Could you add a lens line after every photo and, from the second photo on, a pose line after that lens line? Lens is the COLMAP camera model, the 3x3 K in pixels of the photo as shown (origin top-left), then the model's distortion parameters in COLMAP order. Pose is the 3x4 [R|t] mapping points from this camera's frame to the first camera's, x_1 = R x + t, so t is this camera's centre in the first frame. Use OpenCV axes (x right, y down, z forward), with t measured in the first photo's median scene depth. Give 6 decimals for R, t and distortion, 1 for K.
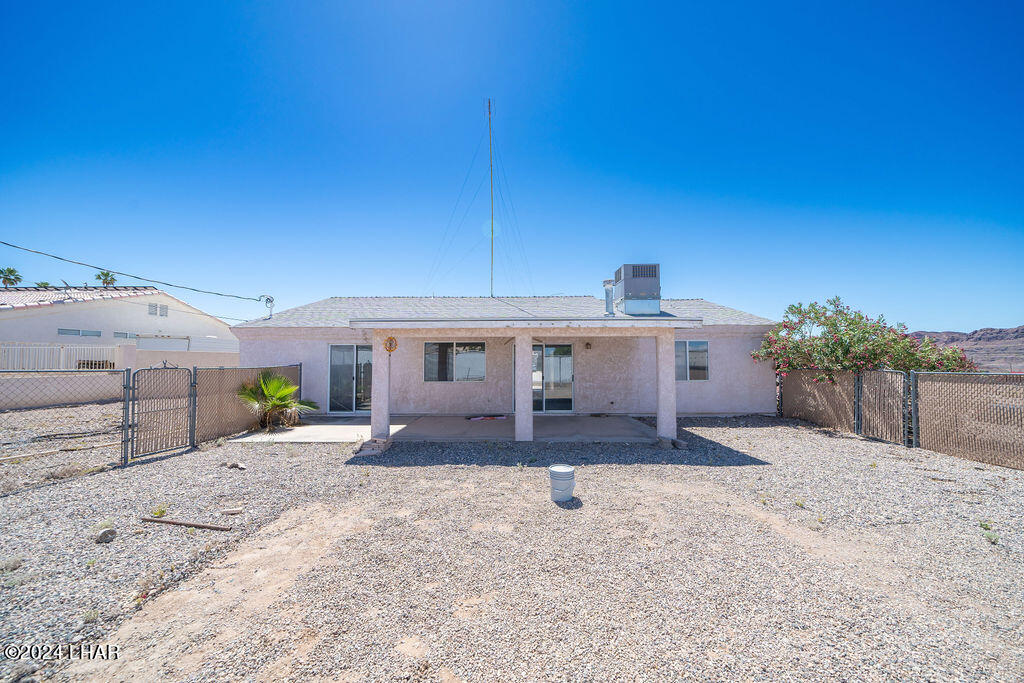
lens RADIAL K [[350.8, 0, 512.0], [0, 350.8, 341.5], [0, 0, 1]] dist [-0.005127, -0.000137]
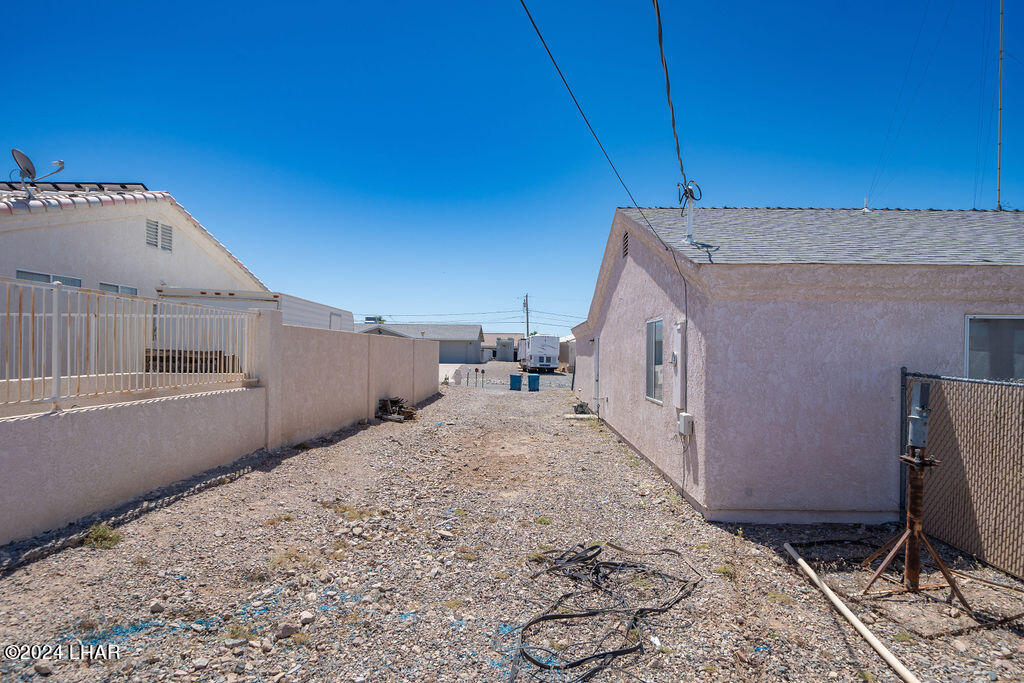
lens RADIAL K [[608.6, 0, 512.0], [0, 608.6, 341.5], [0, 0, 1]] dist [0.001013, 0.000275]
pose [[0.999951, 0.009851, 0.001109, -0.959457], [-0.009888, 0.999086, 0.041574, 0.012800], [-0.000699, -0.041583, 0.999135, 0.371542]]
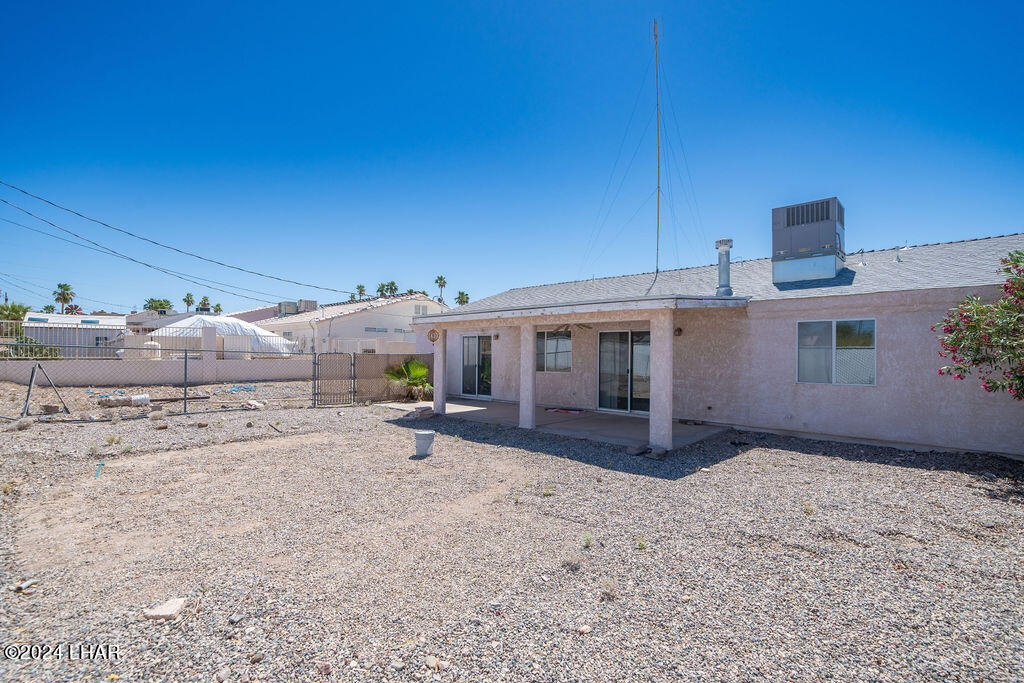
lens RADIAL K [[472.9, 0, 513.1], [0, 472.9, 341.7], [0, 0, 1]] dist [0.001048, 0.001016]
pose [[0.723932, -0.007365, -0.689832, 0.672480], [0.027136, 0.999473, 0.017807, 0.005441], [0.689337, -0.031610, 0.723751, -0.006894]]
